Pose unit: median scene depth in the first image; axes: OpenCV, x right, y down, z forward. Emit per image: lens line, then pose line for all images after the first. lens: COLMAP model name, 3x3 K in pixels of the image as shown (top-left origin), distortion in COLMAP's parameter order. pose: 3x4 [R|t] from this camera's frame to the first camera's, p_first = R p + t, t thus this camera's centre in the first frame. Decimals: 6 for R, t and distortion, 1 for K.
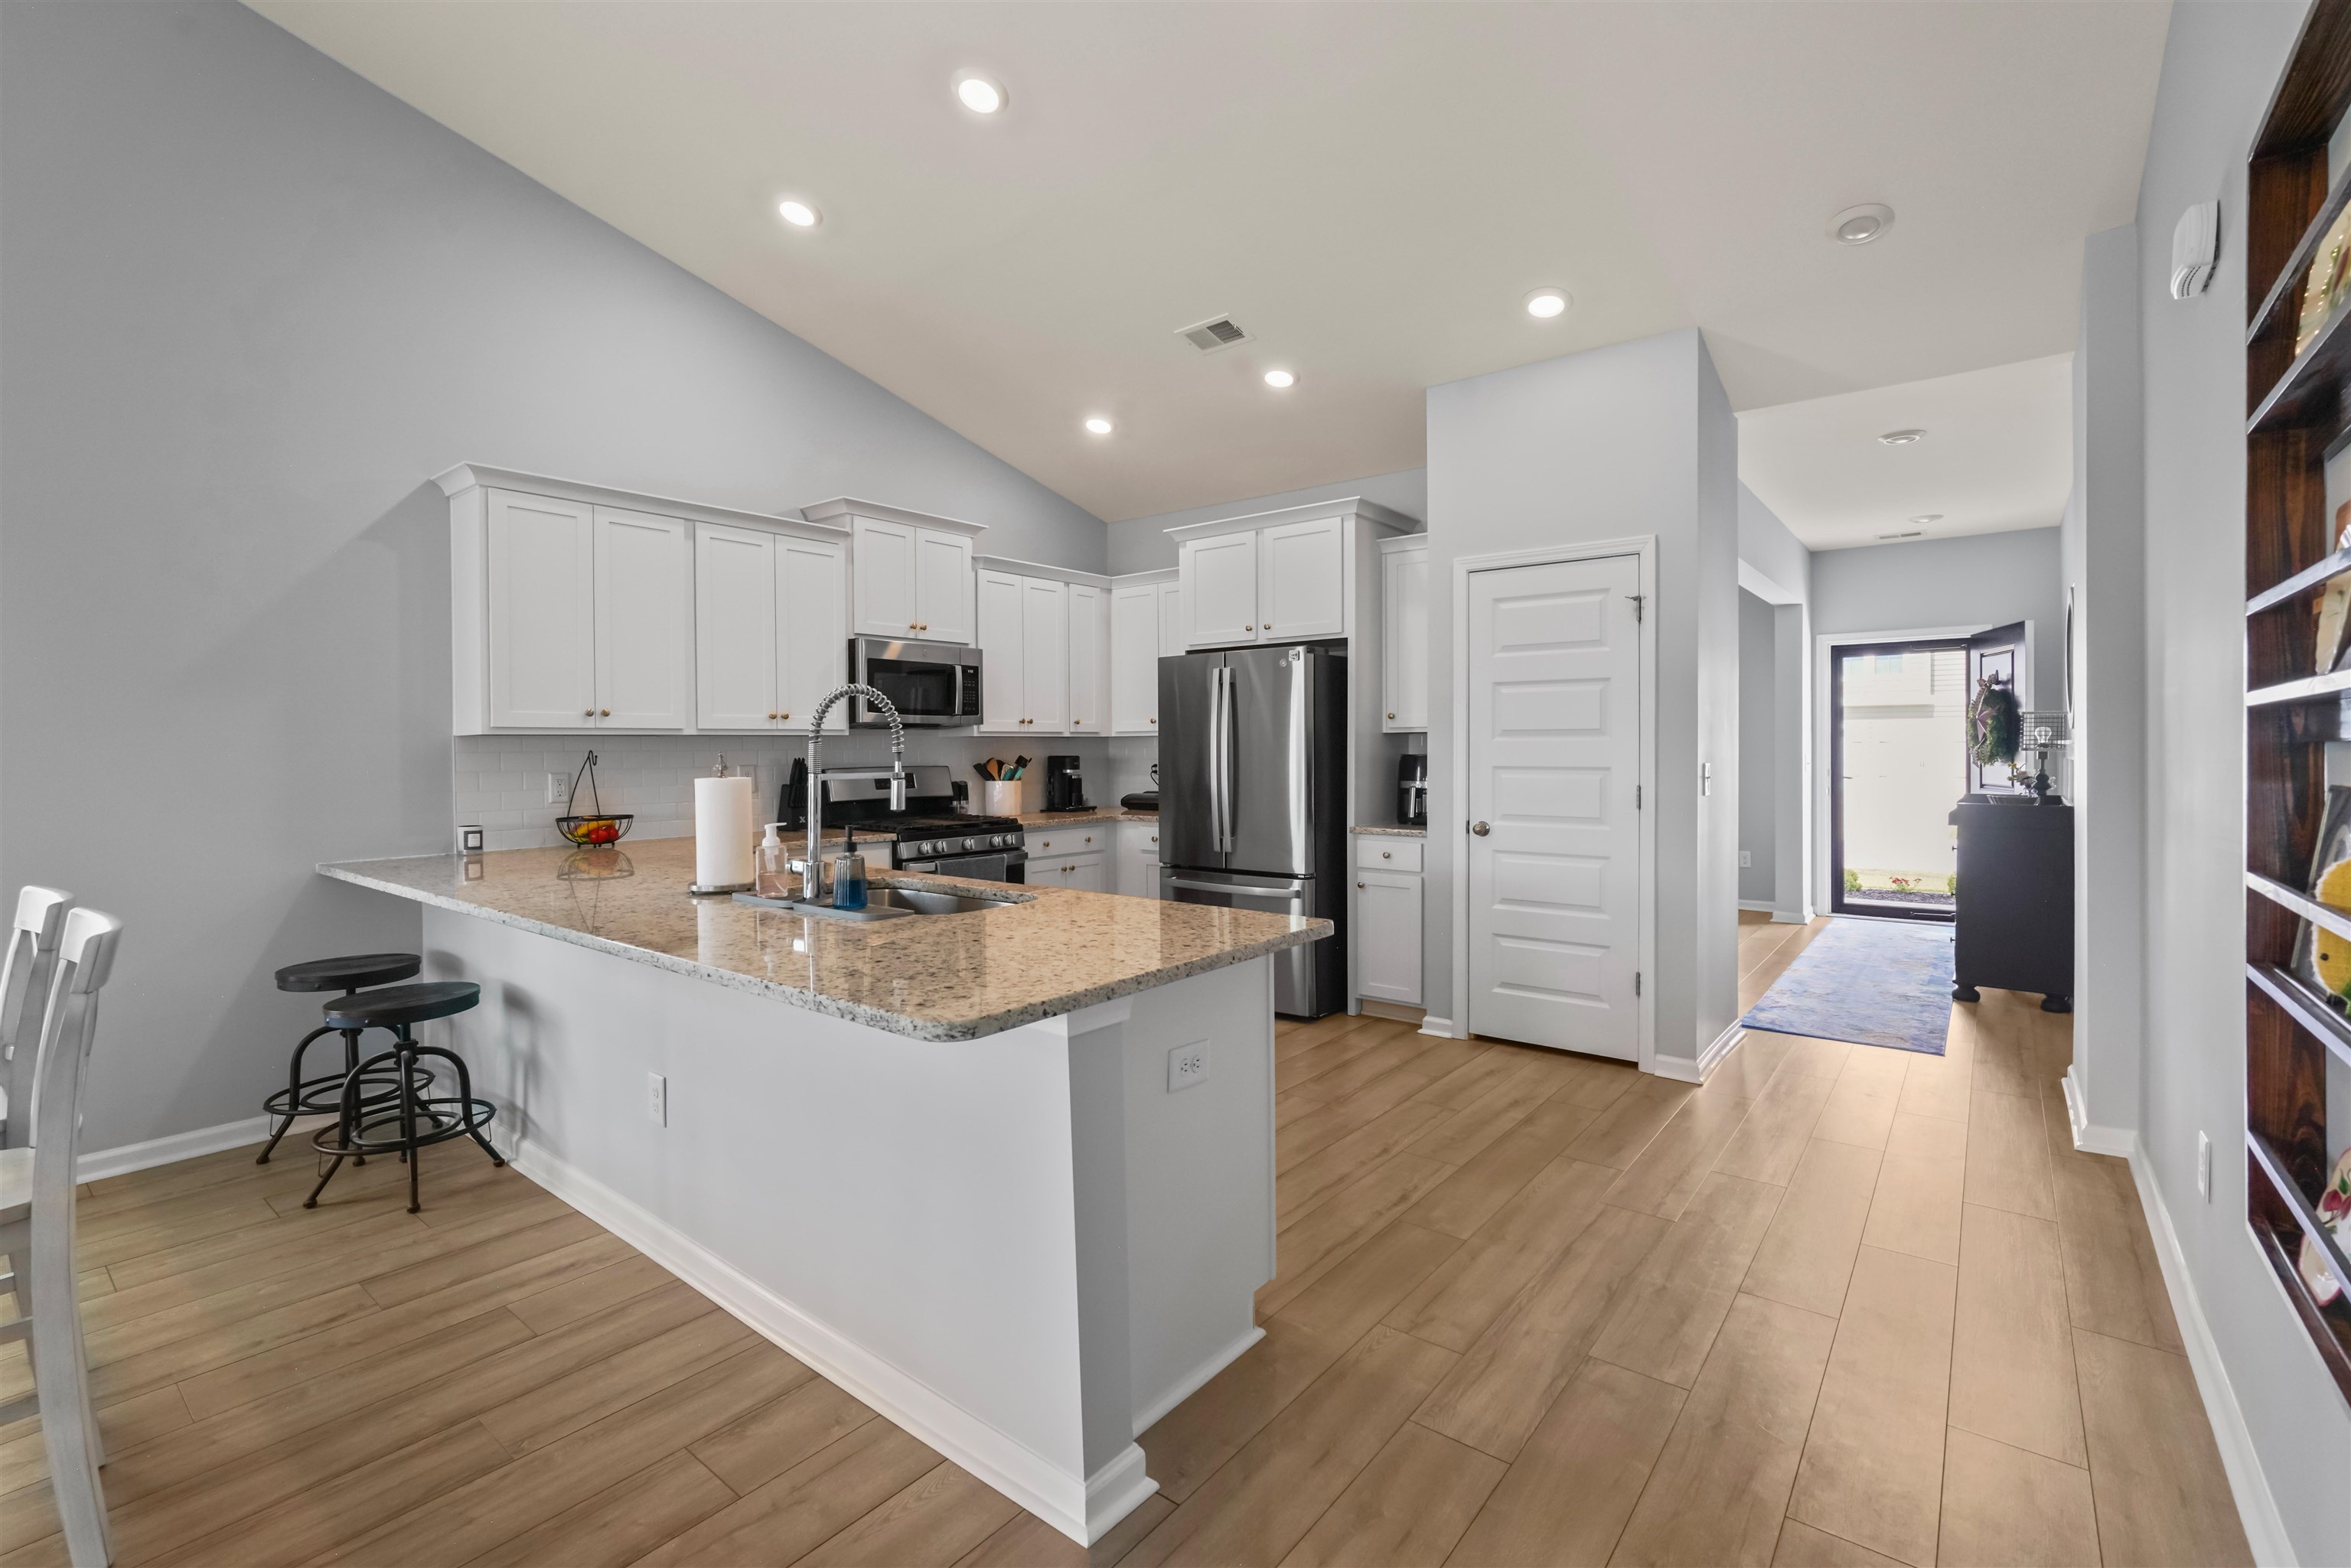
lens RADIAL K [[1038.0, 0, 1175.5], [0, 1038.0, 760.6], [0, 0, 1]] dist [-0.016175, 0.007008]
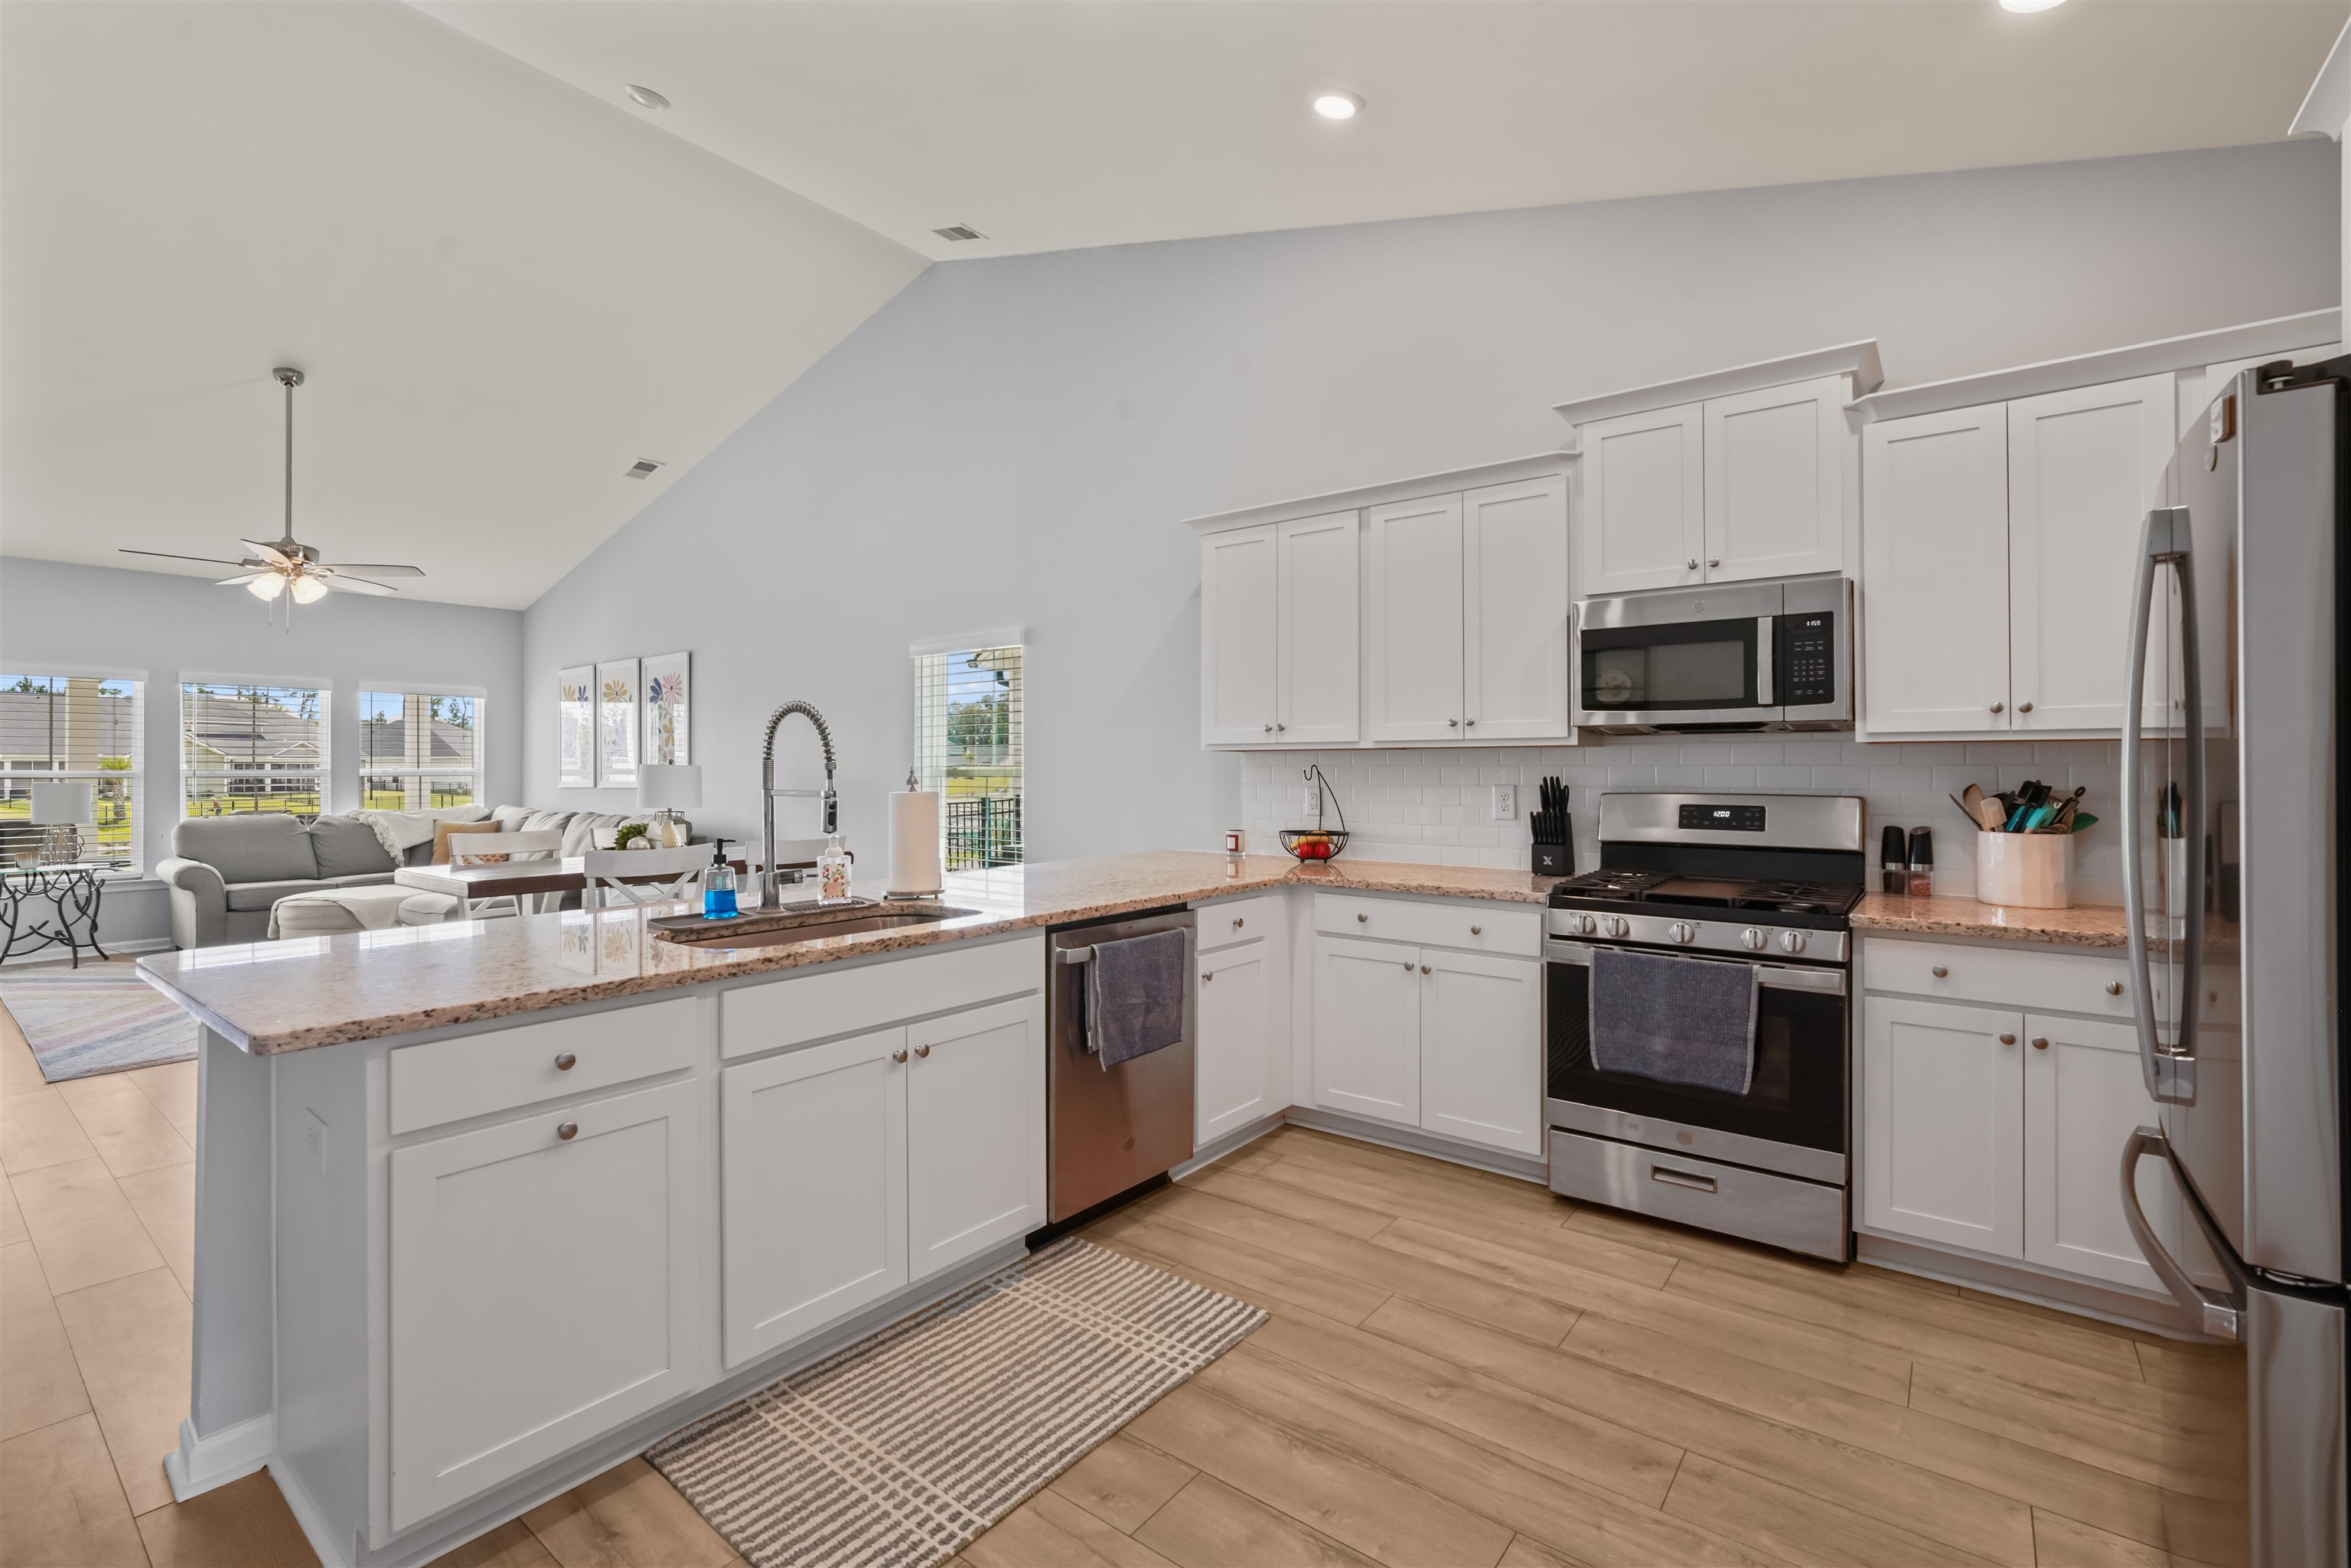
lens RADIAL K [[1038.0, 0, 1175.5], [0, 1038.0, 760.6], [0, 0, 1]] dist [-0.016175, 0.007008]
pose [[0.014818, 0.000128, -0.999890, 0.353620], [-0.012642, 0.999920, -0.000059, -0.010197], [0.999810, 0.012642, 0.014819, 0.688128]]
